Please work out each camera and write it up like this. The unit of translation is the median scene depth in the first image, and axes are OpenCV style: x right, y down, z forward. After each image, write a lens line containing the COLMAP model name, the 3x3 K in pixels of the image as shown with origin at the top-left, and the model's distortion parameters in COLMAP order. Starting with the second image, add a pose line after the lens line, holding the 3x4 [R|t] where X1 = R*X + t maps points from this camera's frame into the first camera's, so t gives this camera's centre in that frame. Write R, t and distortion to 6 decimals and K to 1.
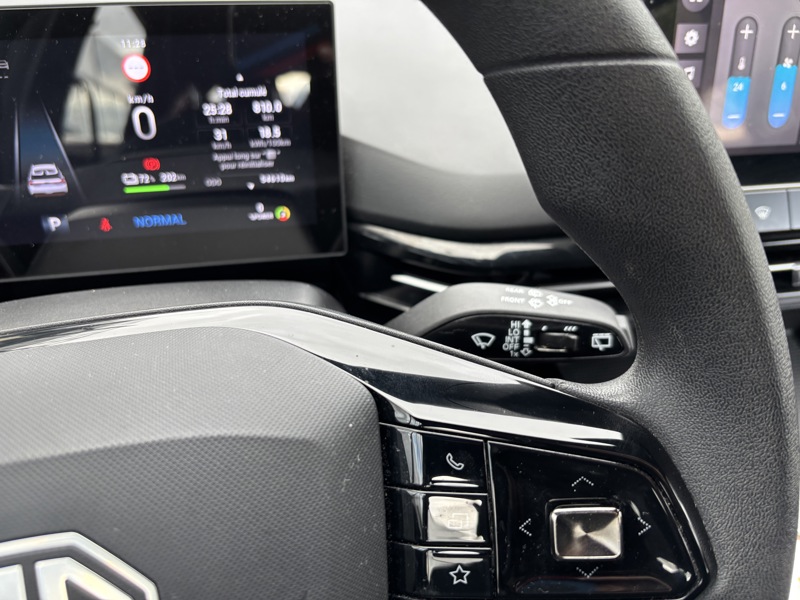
lens RADIAL K [[611.7, 0, 392.3], [0, 611.7, 284.9], [0, 0, 1]] dist [0.034234, -0.060049]
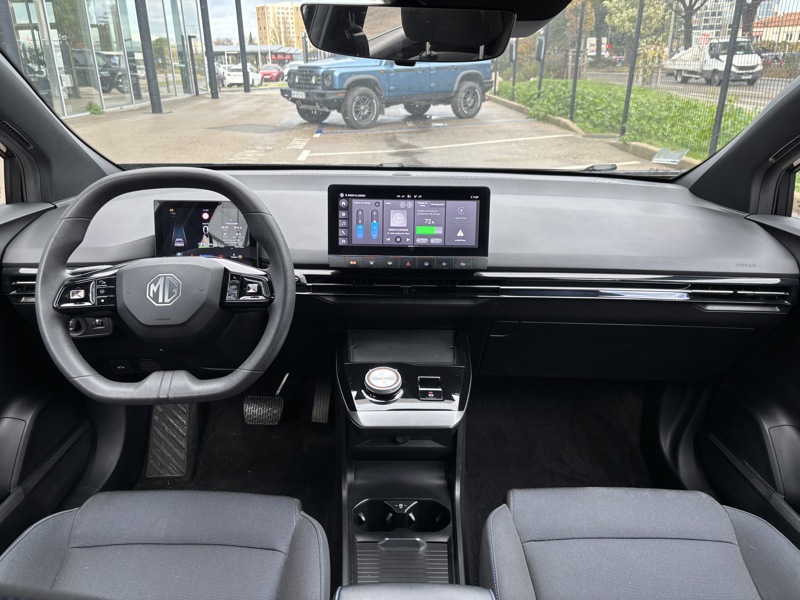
lens RADIAL K [[611.7, 0, 399.4], [0, 611.7, 297.1], [0, 0, 1]] dist [0.034234, -0.060049]
pose [[0.983766, 0.055808, -0.170559, 1.414395], [-0.099004, 0.961475, -0.256446, 0.971159], [0.149676, 0.269169, 0.951391, -2.277880]]
